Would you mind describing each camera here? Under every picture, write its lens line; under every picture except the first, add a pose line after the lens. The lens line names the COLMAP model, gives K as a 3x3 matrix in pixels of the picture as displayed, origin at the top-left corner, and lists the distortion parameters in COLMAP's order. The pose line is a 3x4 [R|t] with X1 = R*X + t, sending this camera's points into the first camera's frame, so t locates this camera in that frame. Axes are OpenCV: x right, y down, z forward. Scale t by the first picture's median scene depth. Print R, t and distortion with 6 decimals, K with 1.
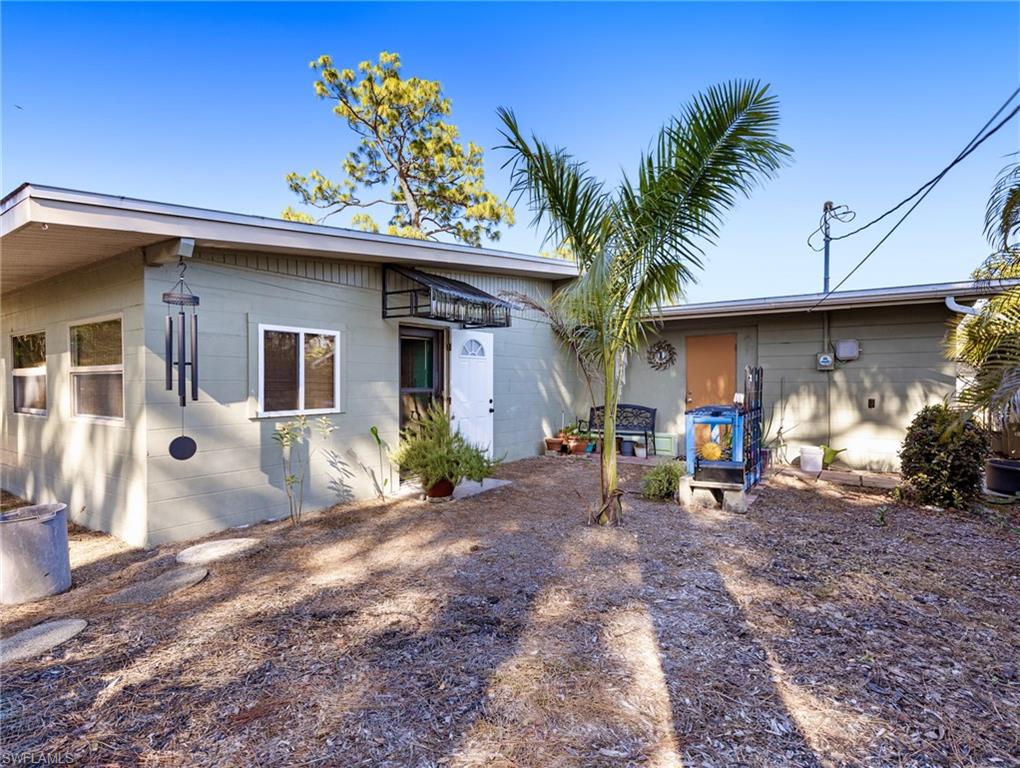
lens RADIAL K [[515.5, 0, 512.5], [0, 515.5, 381.7], [0, 0, 1]] dist [0.006834, -0.000876]
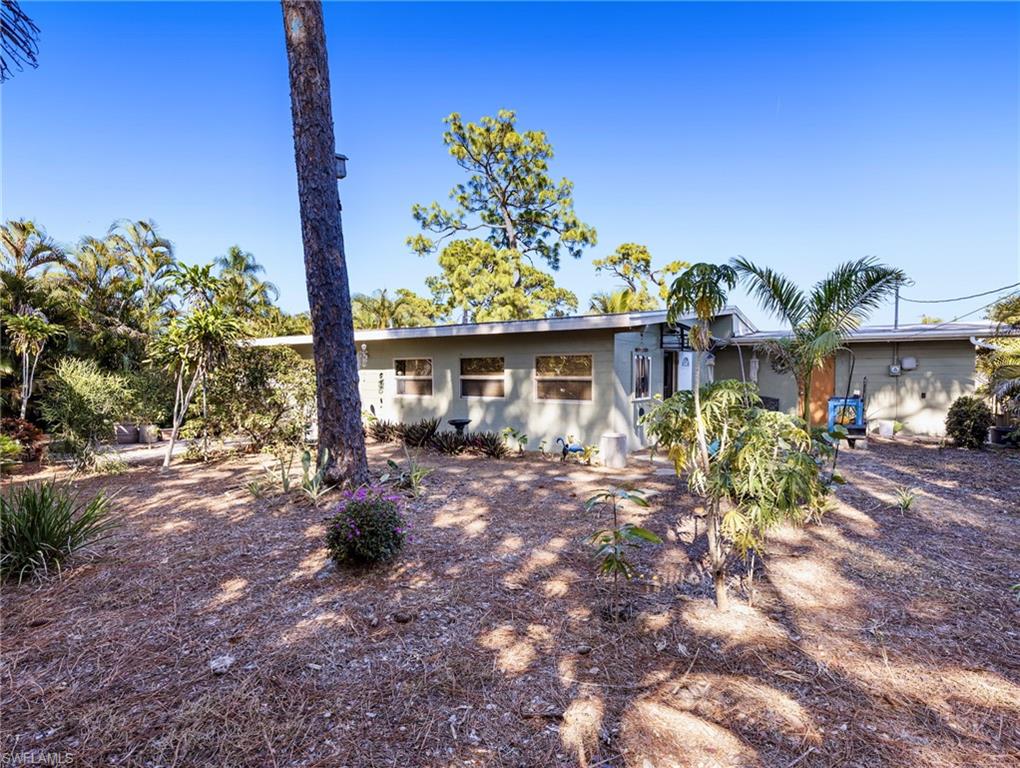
lens RADIAL K [[510.7, 0, 519.6], [0, 510.7, 374.0], [0, 0, 1]] dist [0.022836, -0.020593]
pose [[0.999773, 0.004316, -0.020853, -0.537179], [-0.004389, 0.999984, -0.003454, -0.017711], [0.020837, 0.003545, 0.999777, -0.634827]]
